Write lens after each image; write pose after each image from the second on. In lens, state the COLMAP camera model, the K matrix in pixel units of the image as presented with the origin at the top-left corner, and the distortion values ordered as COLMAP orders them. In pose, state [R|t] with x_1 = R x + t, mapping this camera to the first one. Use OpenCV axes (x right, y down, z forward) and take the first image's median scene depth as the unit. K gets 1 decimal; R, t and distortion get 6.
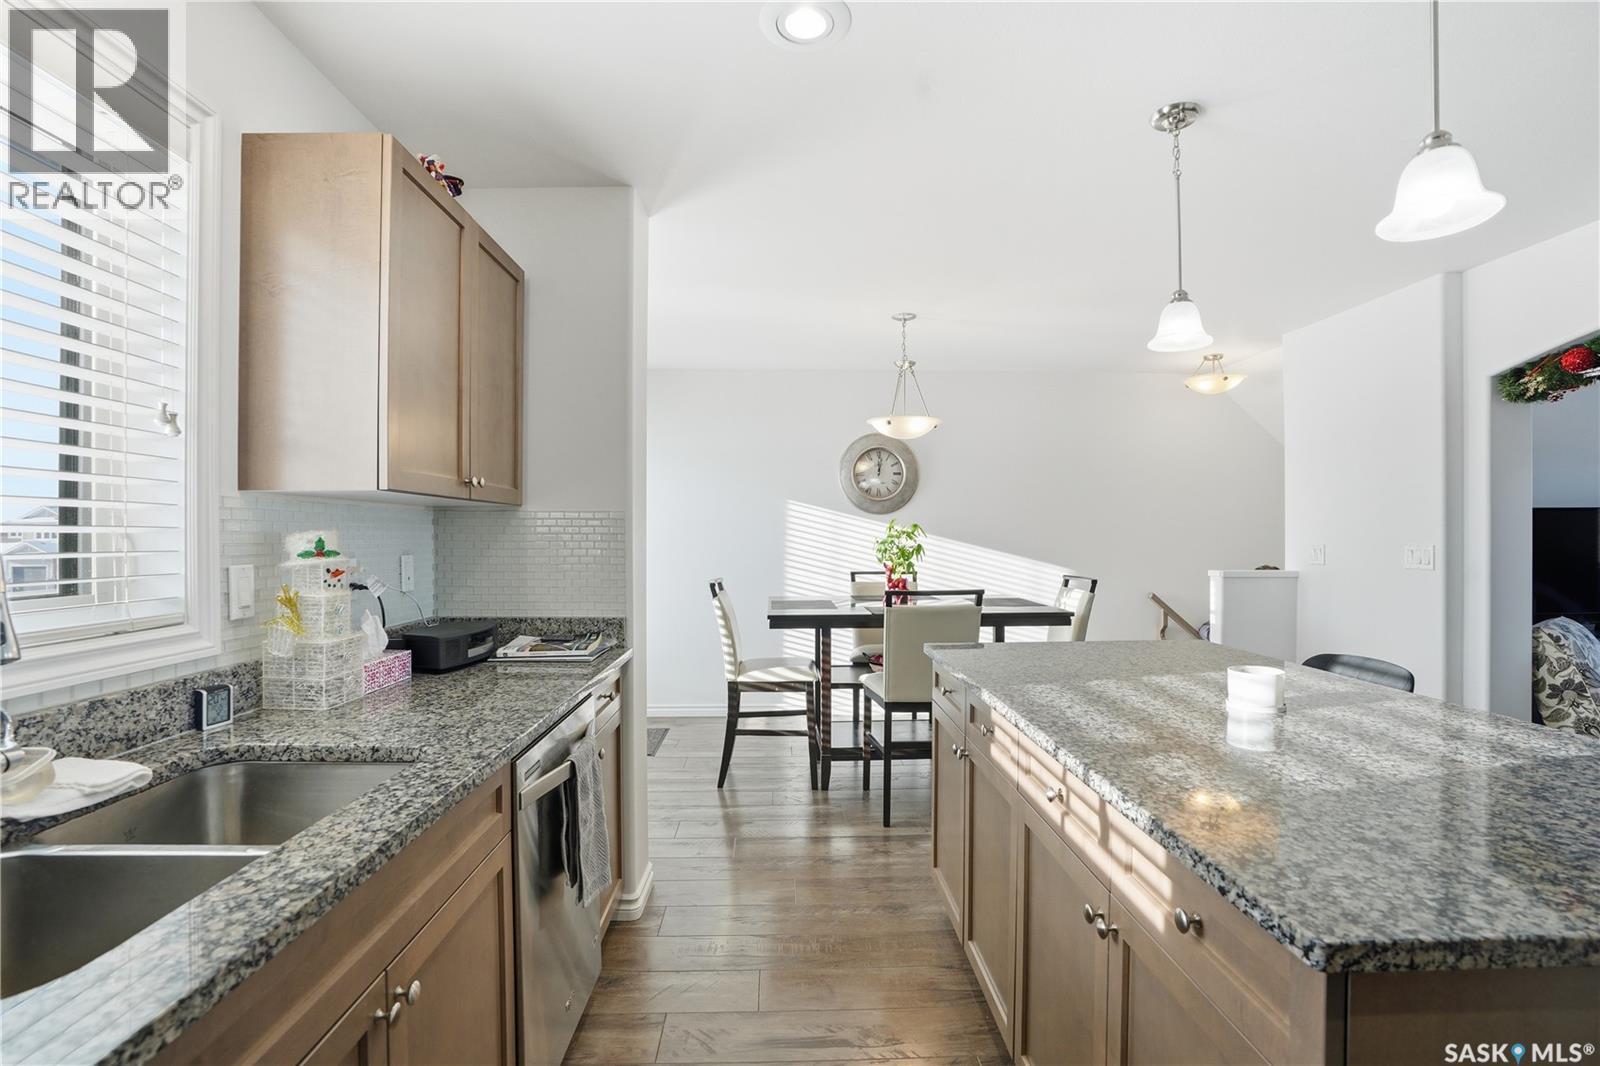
lens RADIAL K [[743.2, 0, 805.7], [0, 743.2, 537.4], [0, 0, 1]] dist [-0.069467, 0.026635]
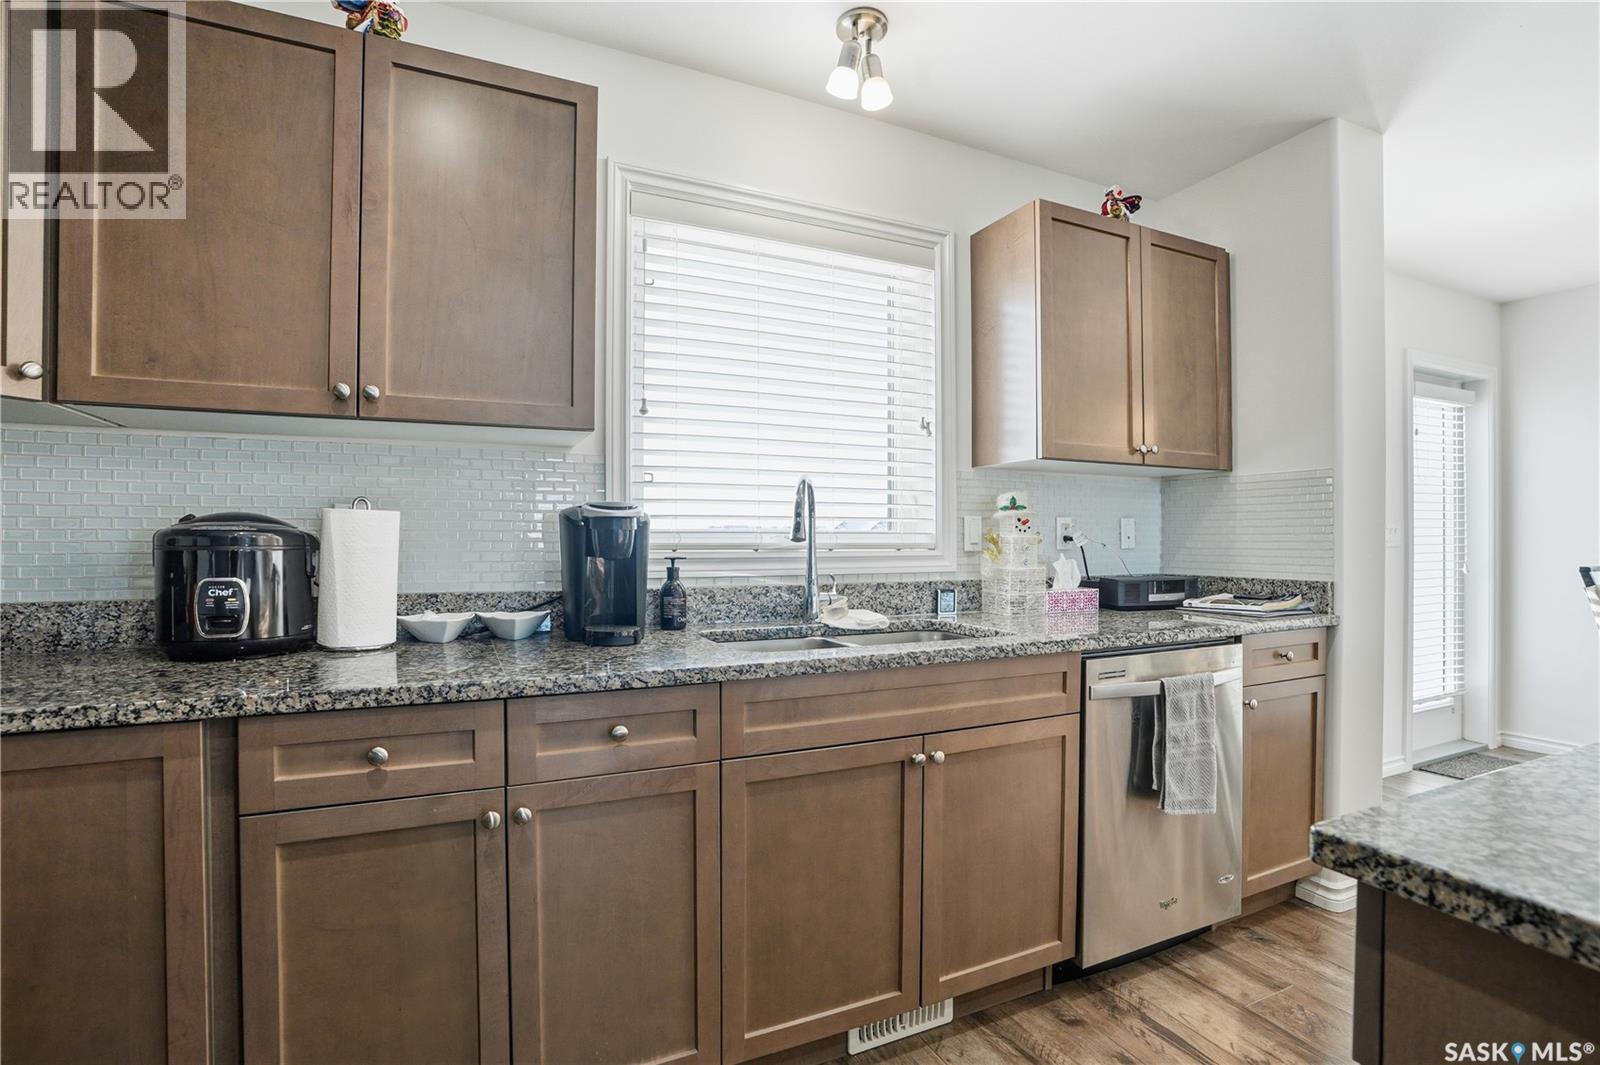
lens RADIAL K [[764.3, 0, 804.2], [0, 764.3, 541.4], [0, 0, 1]] dist [-0.073398, 0.029119]
pose [[0.397045, 0.001139, -0.917798, 0.444654], [-0.001686, 0.999998, 0.000512, 0.072857], [0.917798, 0.001344, 0.397046, 0.020985]]
